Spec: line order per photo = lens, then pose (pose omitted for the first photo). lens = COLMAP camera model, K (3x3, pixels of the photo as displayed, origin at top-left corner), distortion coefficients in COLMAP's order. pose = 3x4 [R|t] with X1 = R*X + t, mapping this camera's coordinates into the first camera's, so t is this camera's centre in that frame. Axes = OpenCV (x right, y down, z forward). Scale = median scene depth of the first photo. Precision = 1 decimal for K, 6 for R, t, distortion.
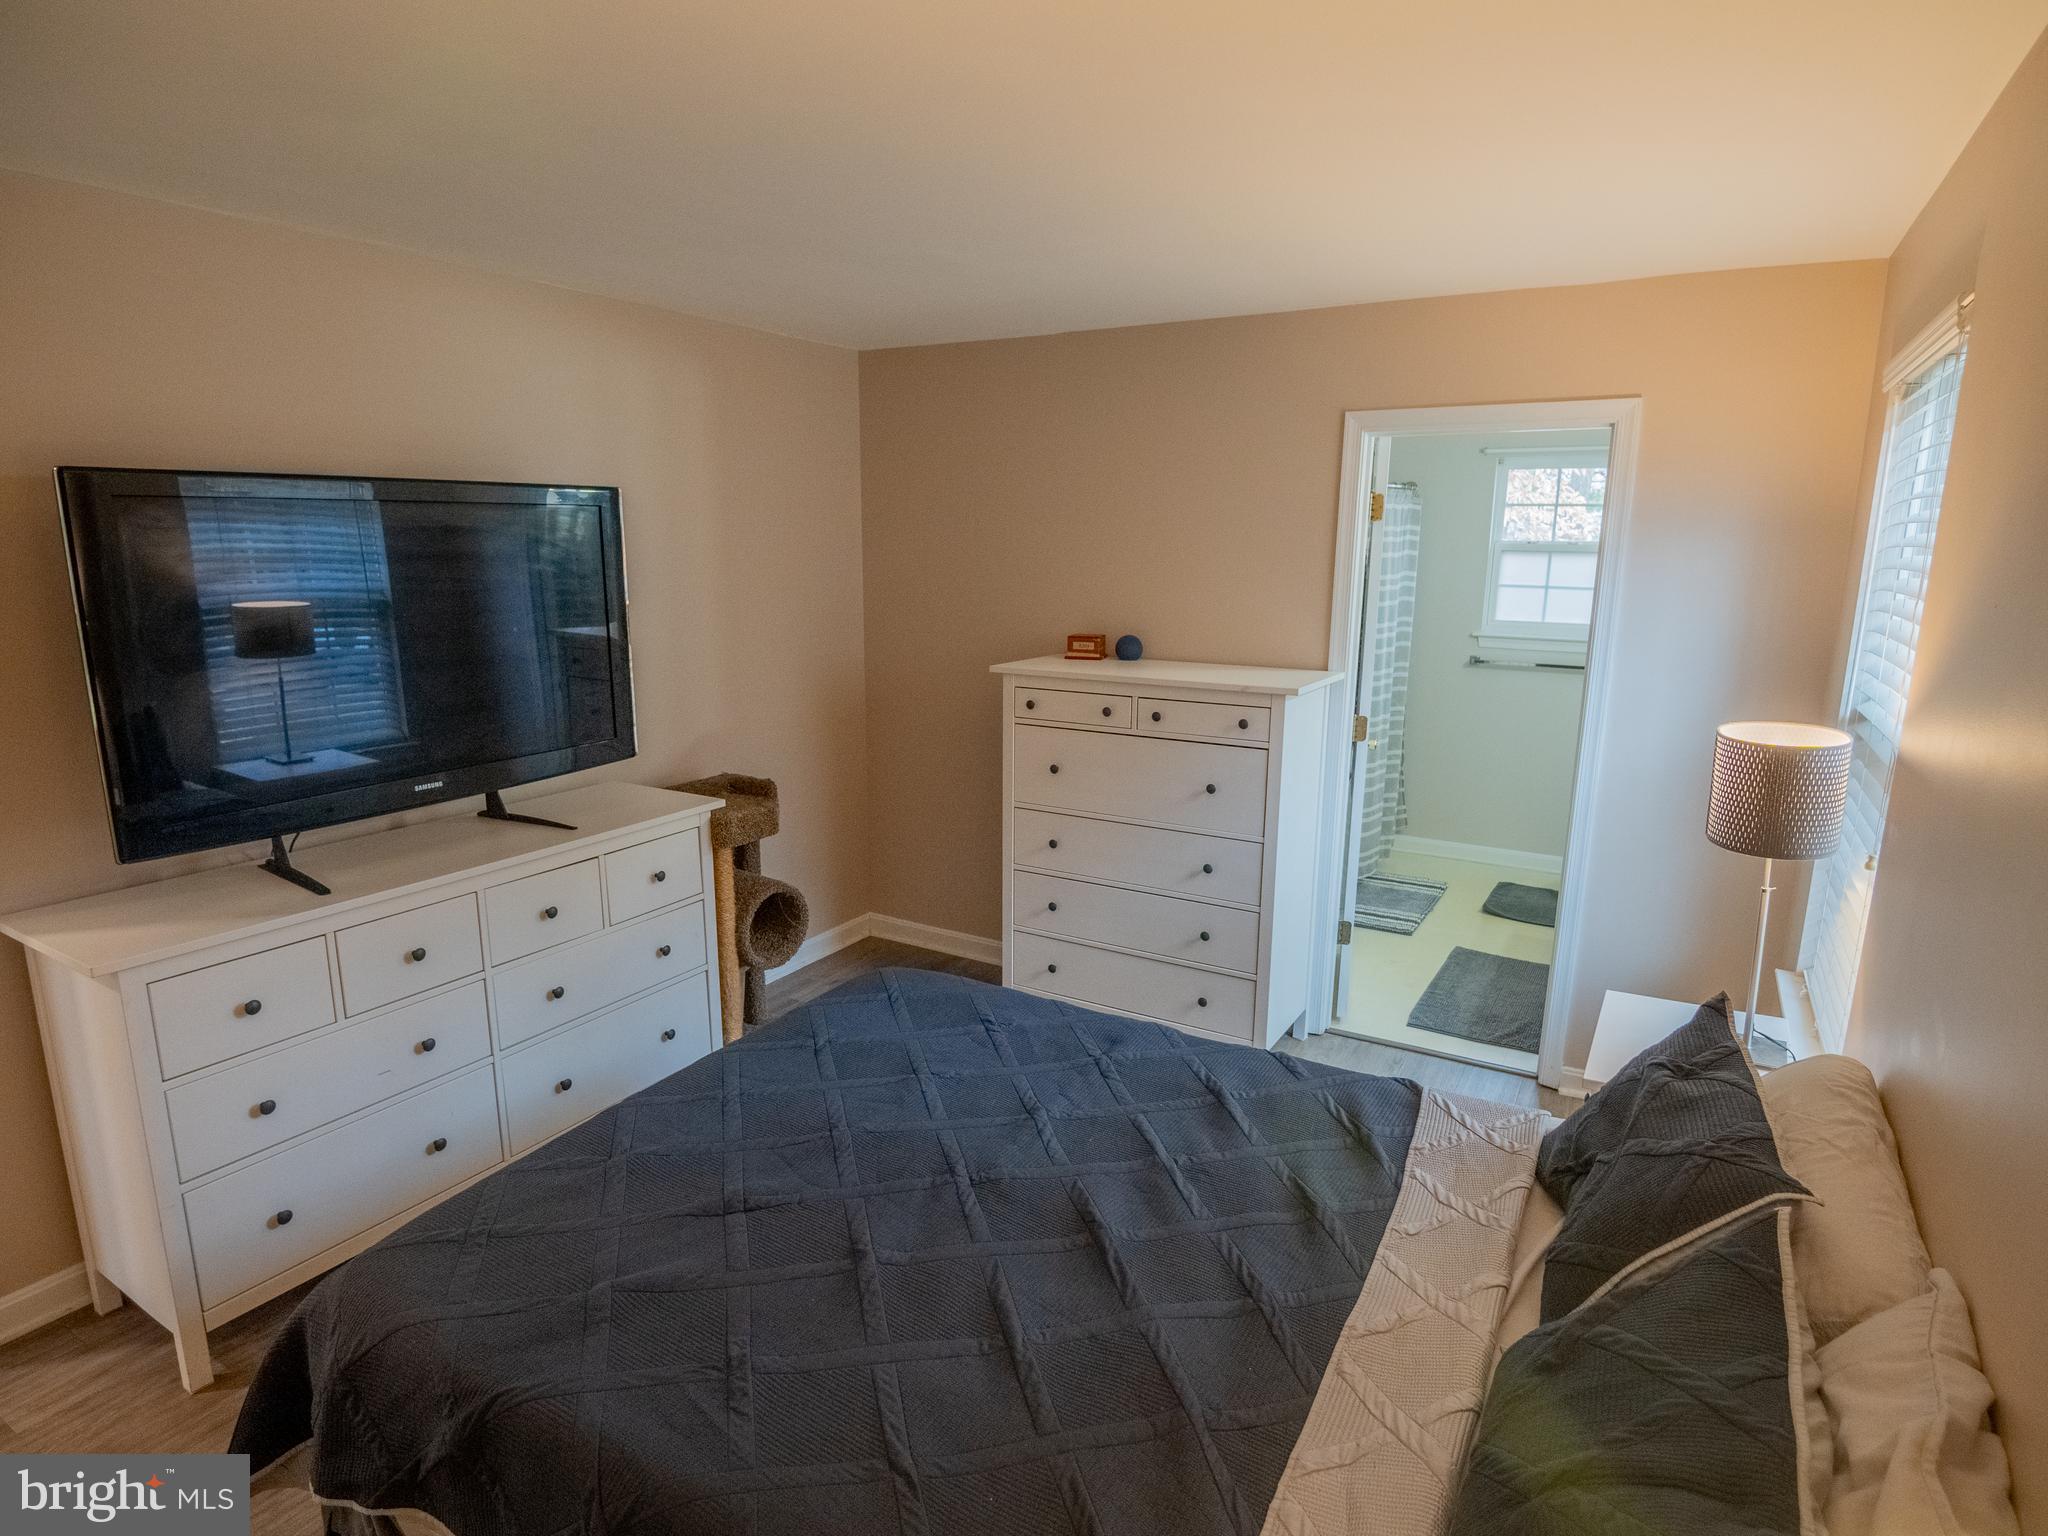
lens RADIAL K [[1124.9, 0, 1024.5], [0, 1124.9, 775.9], [0, 0, 1]] dist [-0.011801, -0.010903]
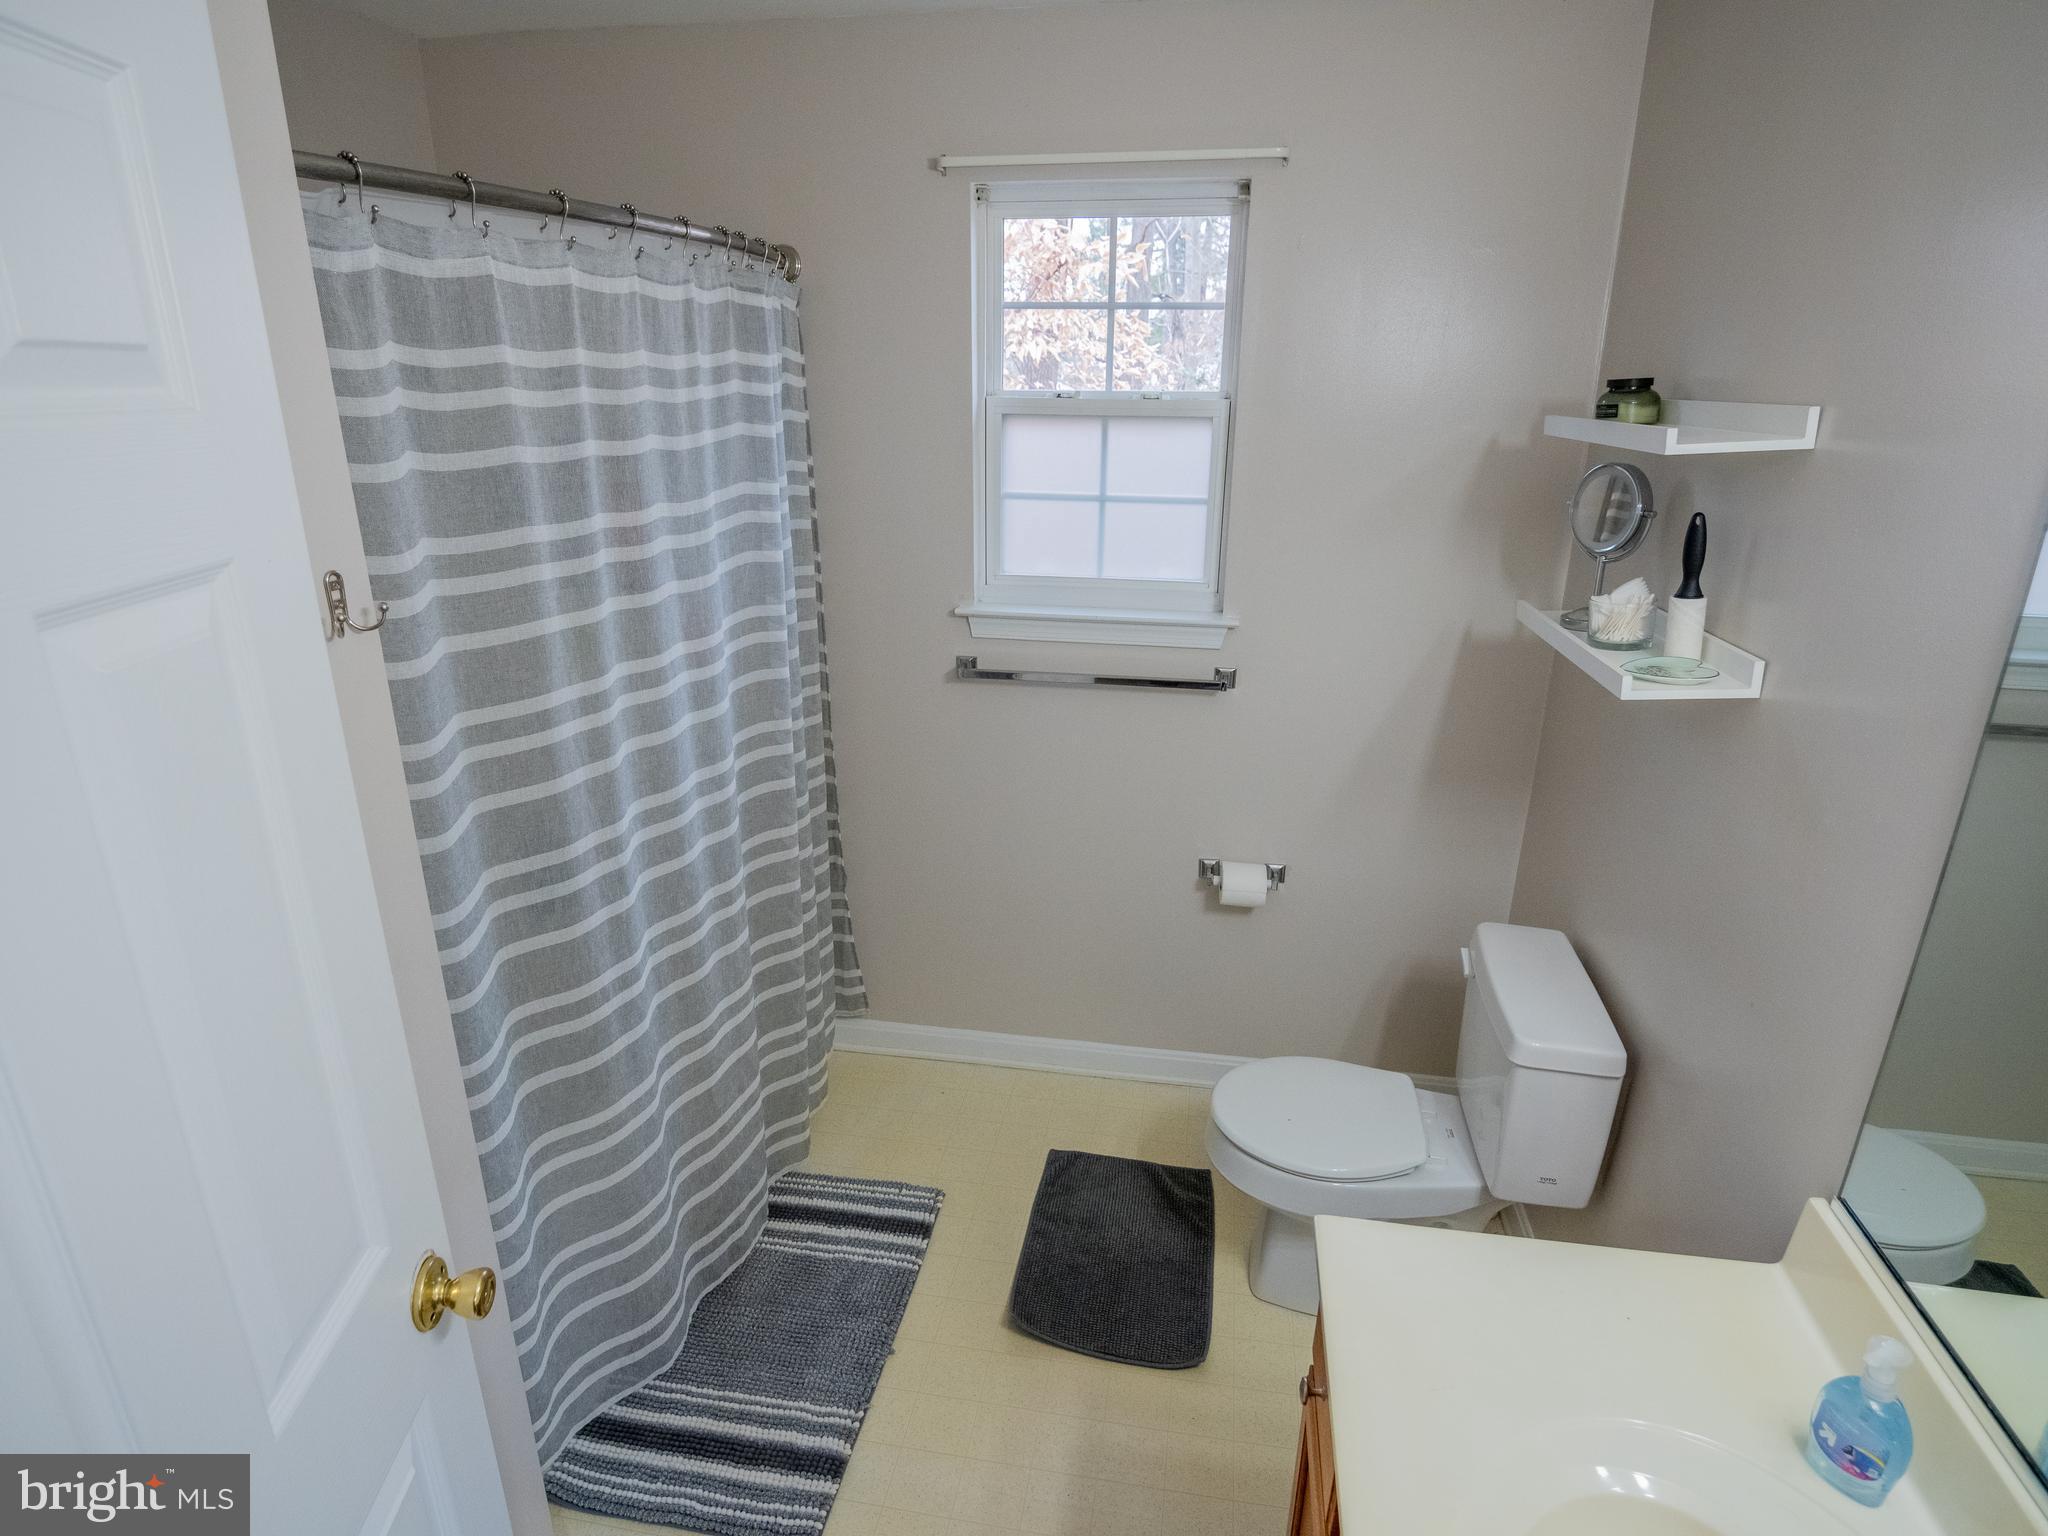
lens RADIAL K [[1124.9, 0, 1024.5], [0, 1124.9, 775.9], [0, 0, 1]] dist [-0.011801, -0.010903]
pose [[0.935664, -0.118843, 0.332278, 0.276375], [0.074116, 0.986766, 0.144223, -0.126952], [-0.345020, -0.110317, 0.932090, 0.584289]]
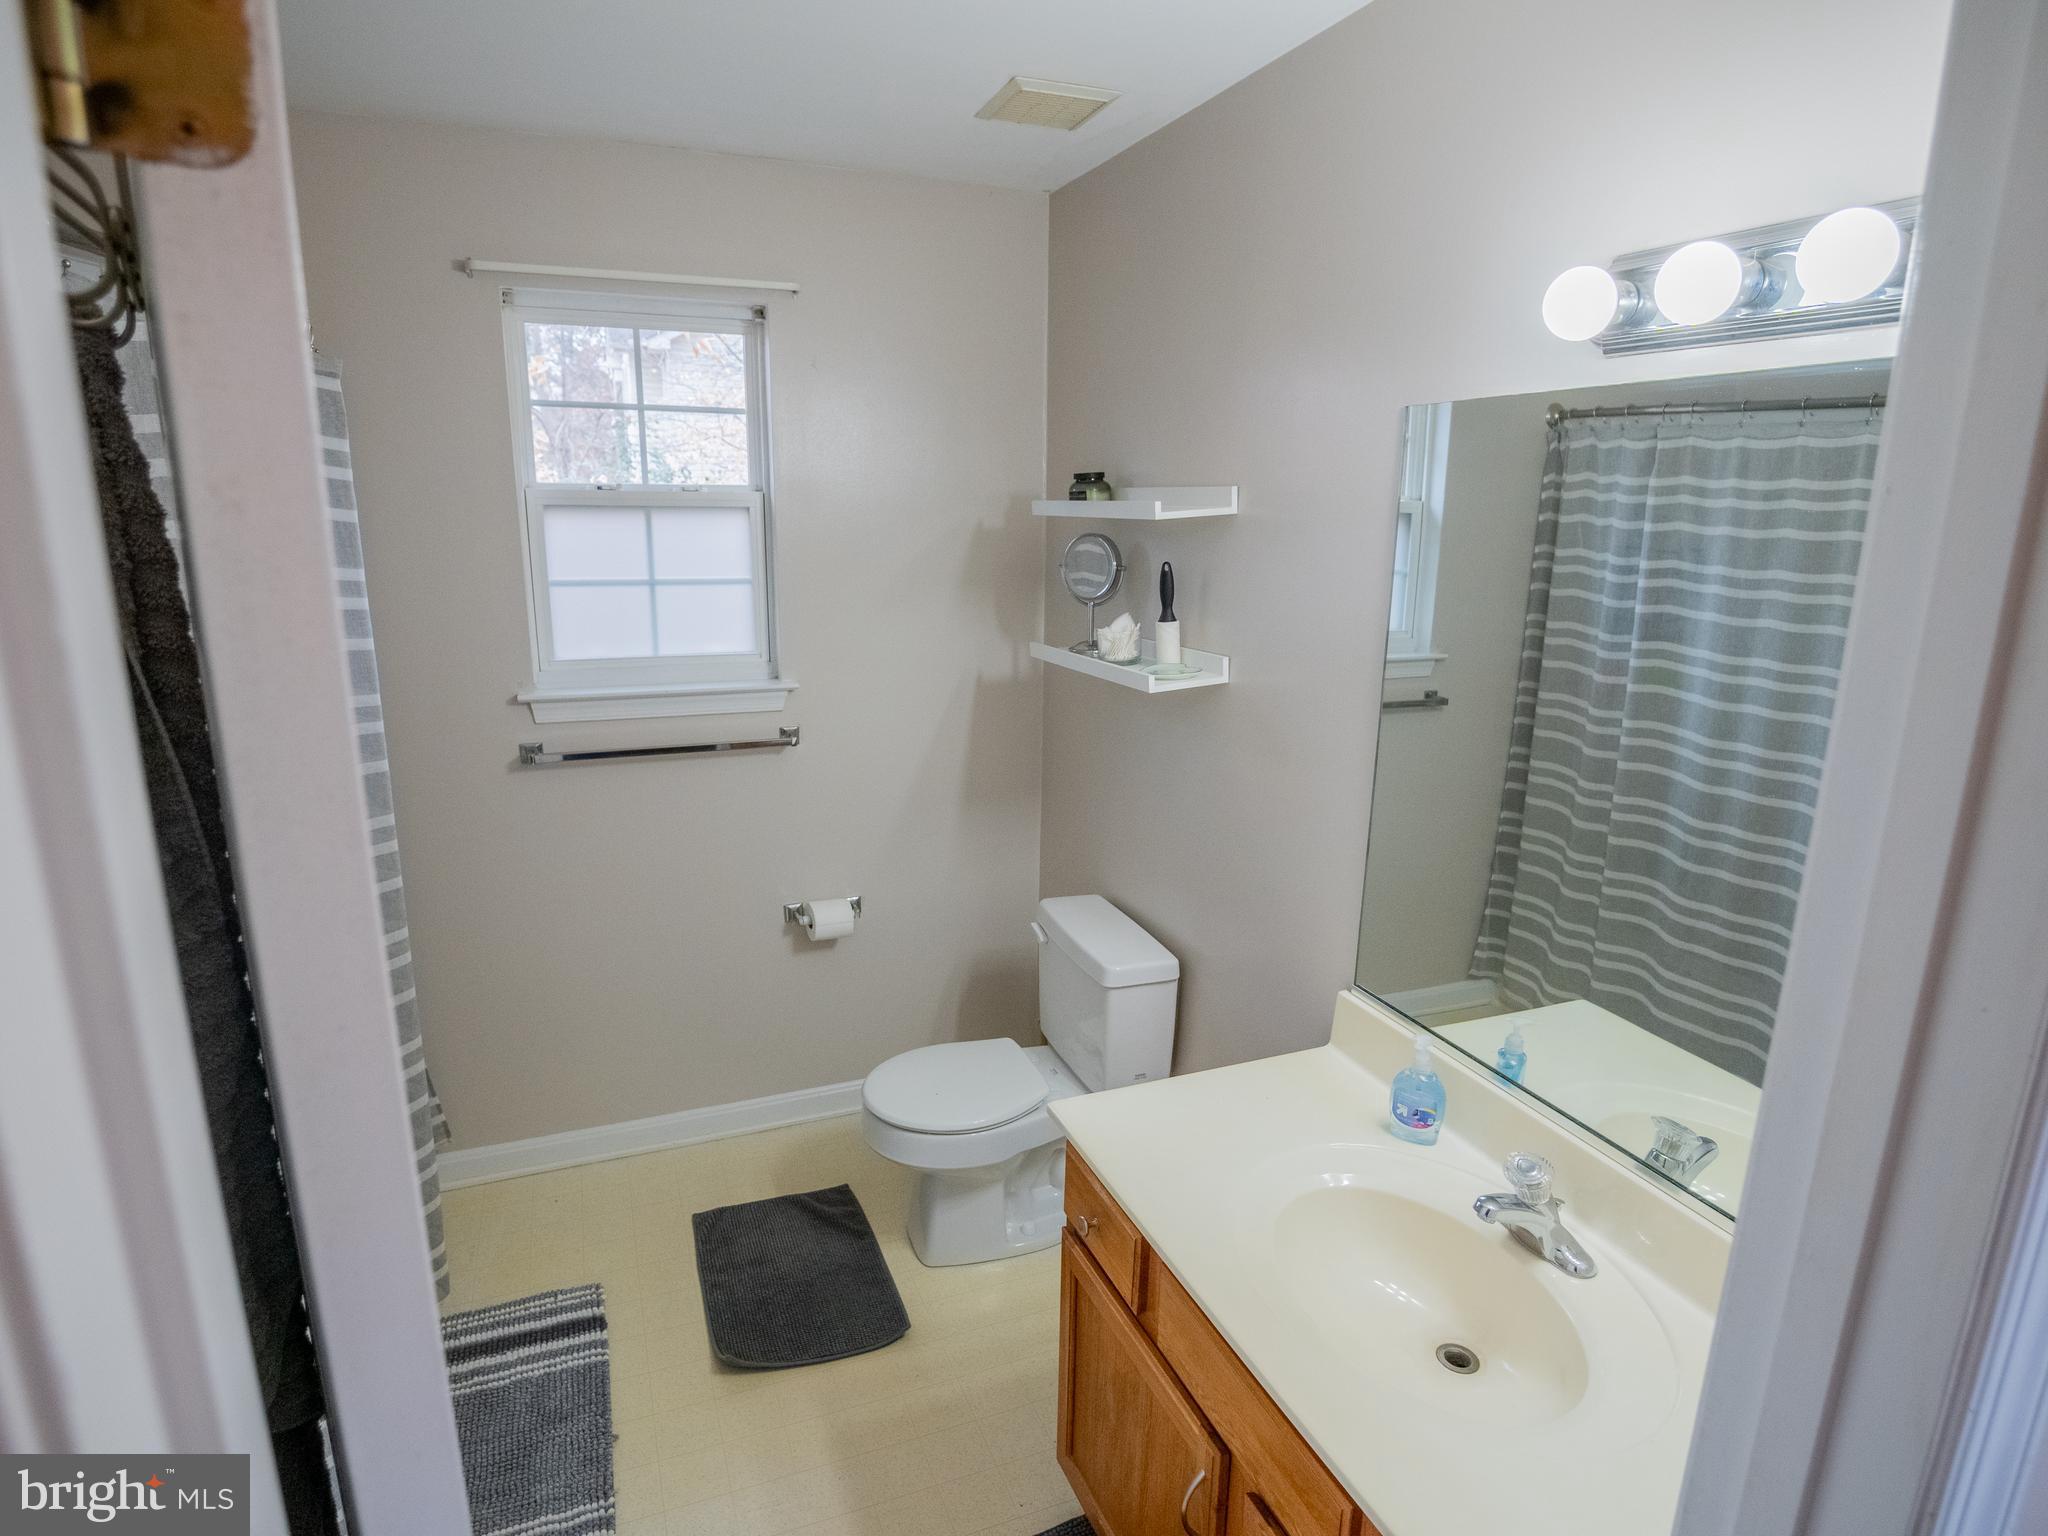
lens RADIAL K [[1136.7, 0, 1023.8], [0, 1136.7, 780.8], [0, 0, 1]] dist [-0.024018, -0.000560]
pose [[0.605982, -0.188925, 0.772718, 0.176108], [0.157561, 0.980649, 0.116200, -0.117597], [-0.779718, 0.051335, 0.624023, 0.584652]]
